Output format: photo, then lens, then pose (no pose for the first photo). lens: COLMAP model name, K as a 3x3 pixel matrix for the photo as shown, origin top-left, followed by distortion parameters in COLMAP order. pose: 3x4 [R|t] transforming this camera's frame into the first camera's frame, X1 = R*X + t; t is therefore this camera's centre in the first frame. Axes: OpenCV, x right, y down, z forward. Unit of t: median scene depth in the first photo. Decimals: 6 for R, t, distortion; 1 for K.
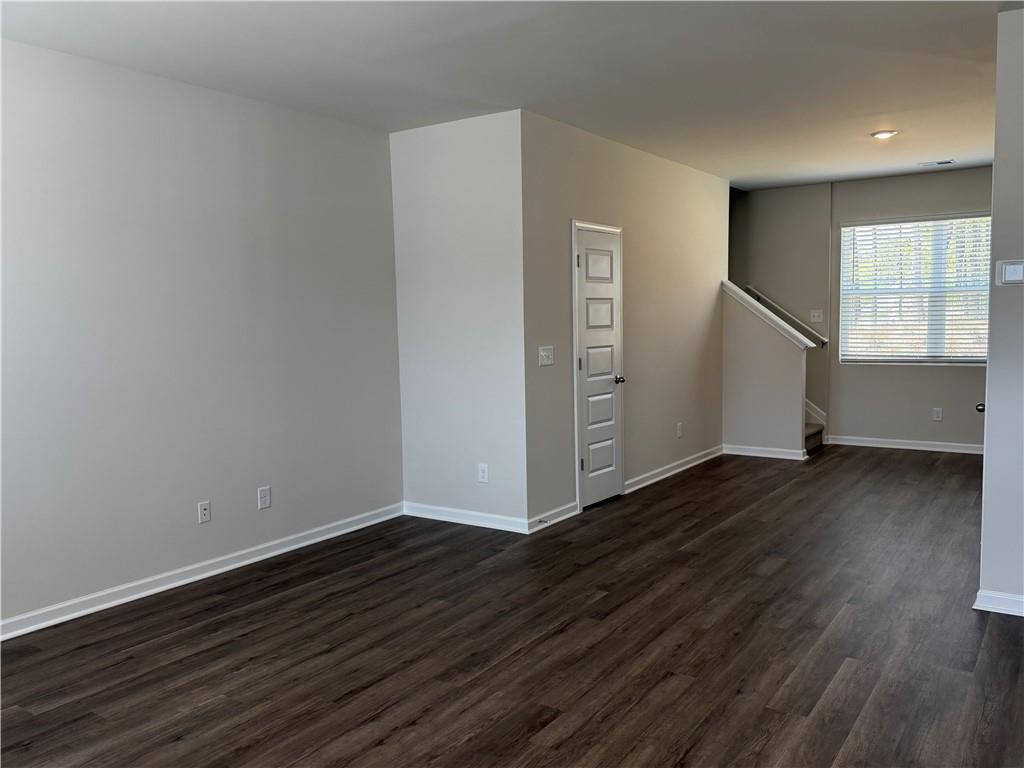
lens RADIAL K [[804.3, 0, 511.3], [0, 804.3, 384.9], [0, 0, 1]] dist [-0.013751, -0.006020]
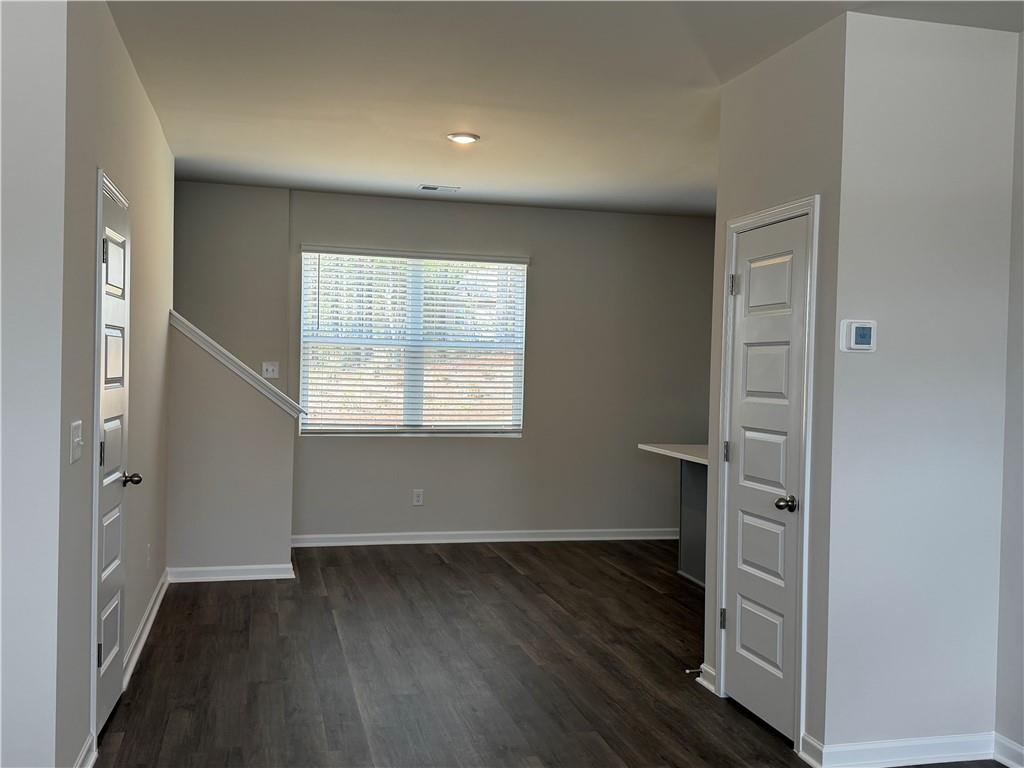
lens RADIAL K [[1011.1, 0, 514.2], [0, 1011.1, 388.7], [0, 0, 1]] dist [0.156438, 0.000000]
pose [[0.648506, 0.017106, 0.761018, -0.178973], [0.031472, 0.998290, -0.049258, -0.018988], [-0.760559, 0.055895, 0.646858, 0.261092]]
